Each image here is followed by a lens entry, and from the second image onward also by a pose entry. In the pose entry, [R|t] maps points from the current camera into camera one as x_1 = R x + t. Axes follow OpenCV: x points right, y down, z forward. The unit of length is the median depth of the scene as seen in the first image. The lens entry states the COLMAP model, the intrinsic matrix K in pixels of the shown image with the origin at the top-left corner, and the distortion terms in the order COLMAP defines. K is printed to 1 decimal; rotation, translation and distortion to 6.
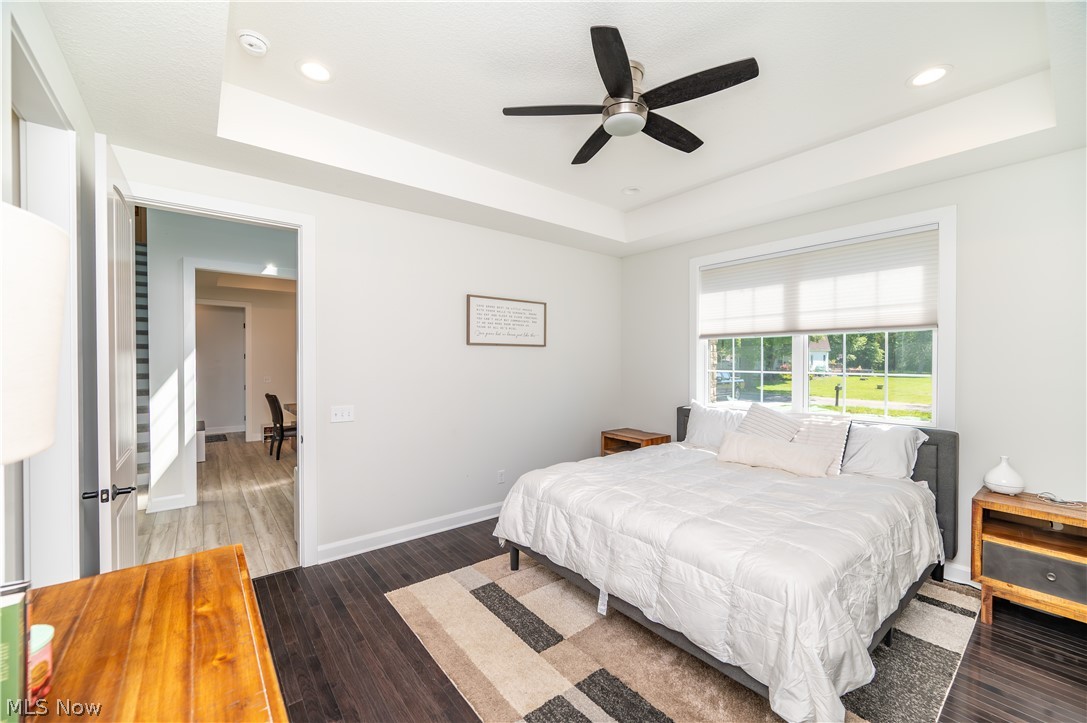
lens RADIAL K [[427.1, 0, 545.8], [0, 427.1, 363.1], [0, 0, 1]] dist [-0.000053, -0.000439]
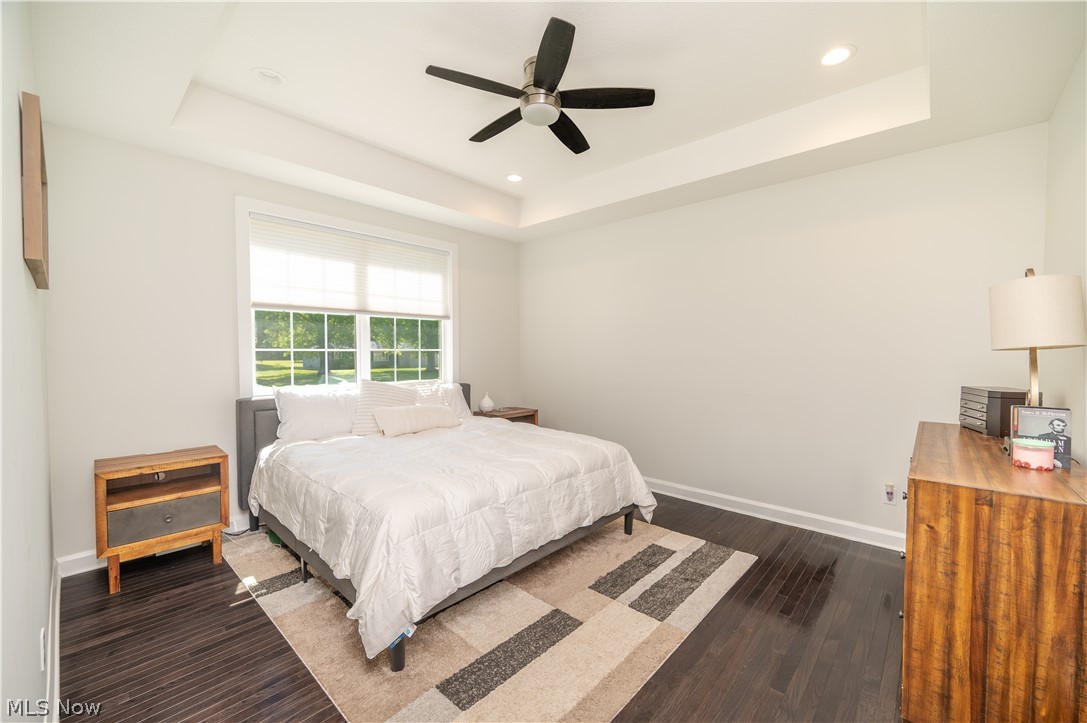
lens RADIAL K [[433.5, 0, 546.6], [0, 433.5, 366.0], [0, 0, 1]] dist [-0.000345, -0.000360]
pose [[-0.152714, -0.033273, 0.987710, -0.791817], [0.004916, 0.999395, 0.034427, 0.038487], [-0.988258, 0.010113, -0.152458, 0.996294]]
